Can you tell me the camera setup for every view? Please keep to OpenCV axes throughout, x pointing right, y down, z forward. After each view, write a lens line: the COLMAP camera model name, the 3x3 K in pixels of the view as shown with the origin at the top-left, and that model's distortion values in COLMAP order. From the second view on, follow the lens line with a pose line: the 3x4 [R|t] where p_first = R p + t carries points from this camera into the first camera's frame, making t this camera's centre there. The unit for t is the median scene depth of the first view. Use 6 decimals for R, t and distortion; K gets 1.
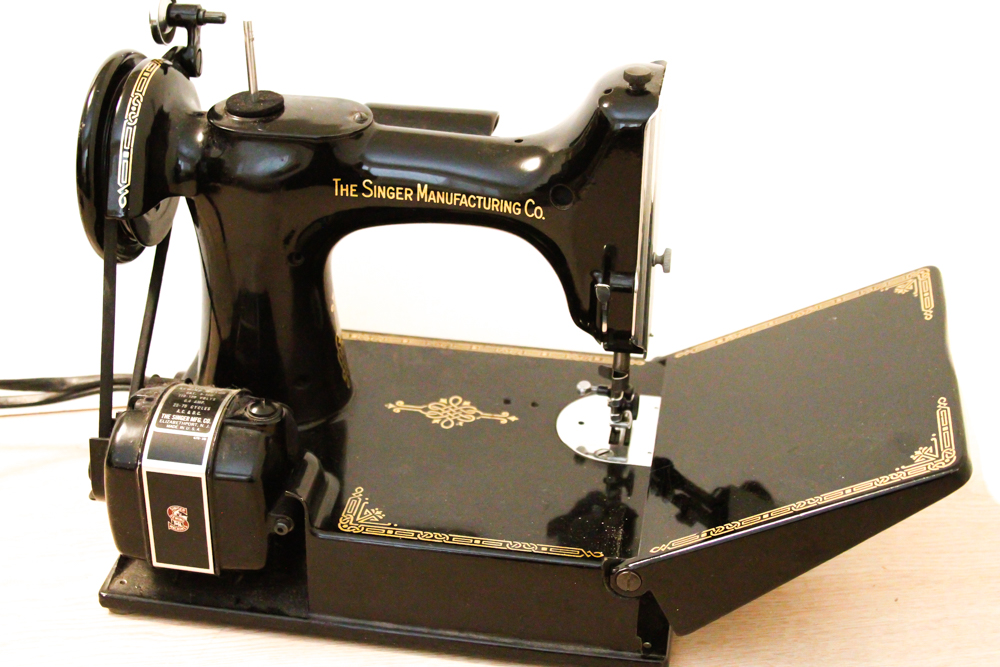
lens RADIAL K [[1702.3, 0, 500.0], [0, 1702.3, 333.5], [0, 0, 1]] dist [-0.058505, -0.012657]
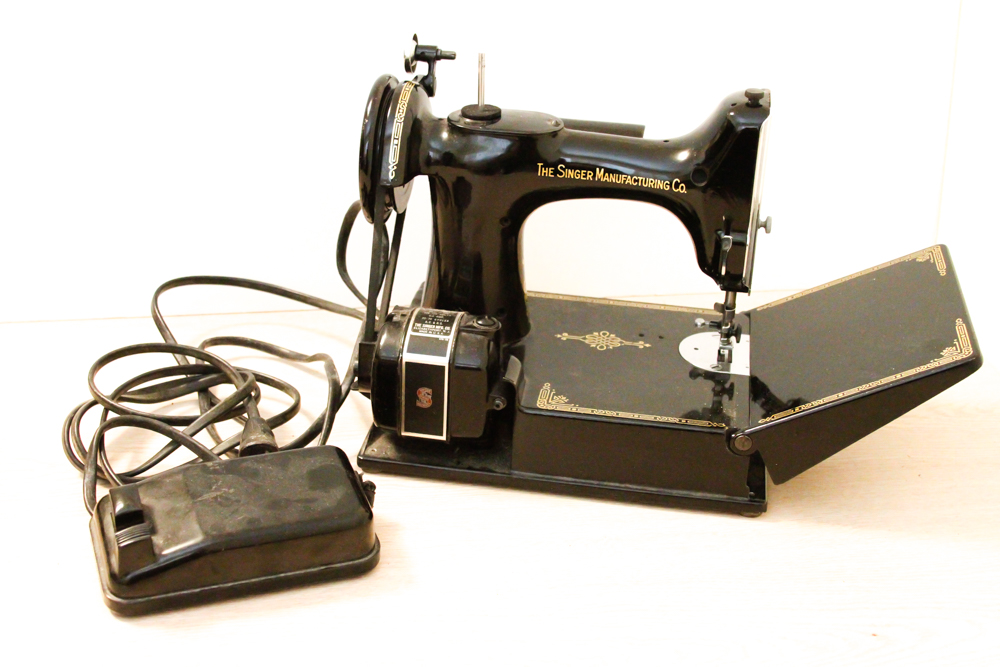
lens RADIAL K [[1528.8, 0, 500.0], [0, 1528.8, 333.5], [0, 0, 1]] dist [-0.090895, 0.014761]
pose [[0.999409, 0.021490, 0.026833, -0.160708], [-0.019404, 0.996942, -0.075692, 0.149981], [-0.028378, 0.075127, 0.996770, -0.274477]]
